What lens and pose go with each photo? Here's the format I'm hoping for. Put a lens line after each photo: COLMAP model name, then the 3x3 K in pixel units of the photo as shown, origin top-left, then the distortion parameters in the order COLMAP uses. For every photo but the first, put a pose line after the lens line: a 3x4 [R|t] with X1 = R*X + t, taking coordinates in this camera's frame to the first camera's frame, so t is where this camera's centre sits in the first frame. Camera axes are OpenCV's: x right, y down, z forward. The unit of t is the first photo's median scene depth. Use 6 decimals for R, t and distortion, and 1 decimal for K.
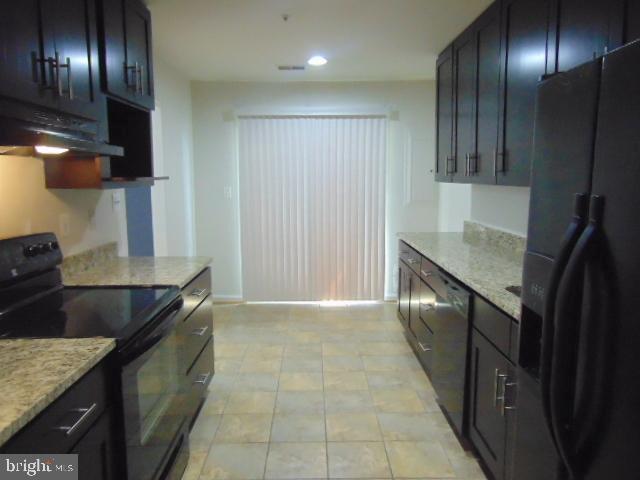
lens RADIAL K [[481.4, 0, 320.0], [0, 481.4, 240.0], [0, 0, 1]] dist [0.000964, 0.004715]
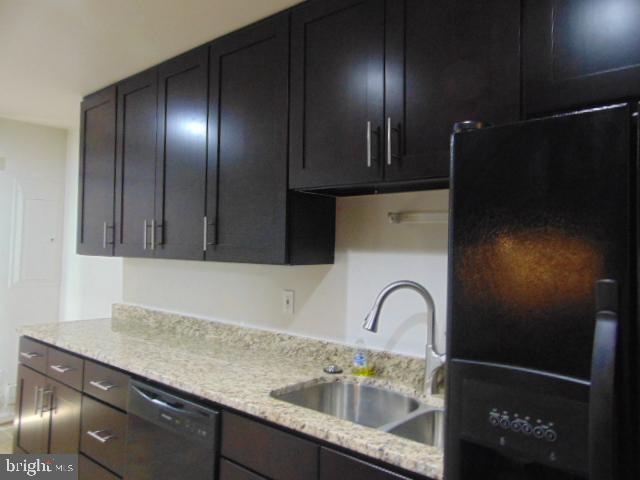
lens RADIAL K [[453.6, 0, 321.1], [0, 453.6, 252.4], [0, 0, 1]] dist [0.000953, 0.001791]
pose [[0.639121, 0.044994, 0.767789, -0.075542], [0.057975, 0.992629, -0.106430, -0.026389], [-0.766918, 0.112534, 0.631801, 0.269771]]
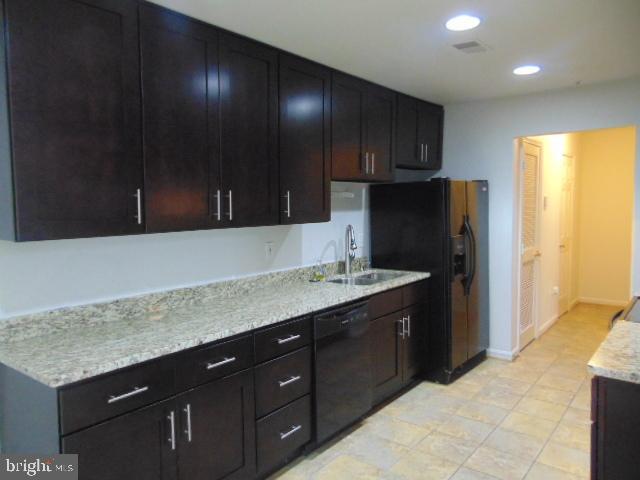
lens RADIAL K [[463.7, 0, 319.0], [0, 463.7, 228.8], [0, 0, 1]] dist [0.004610, 0.002790]
pose [[-0.769145, -0.025455, 0.638567, -0.262390], [0.094555, 0.983676, 0.153102, -0.190873], [-0.632041, 0.178138, -0.754183, 1.275987]]
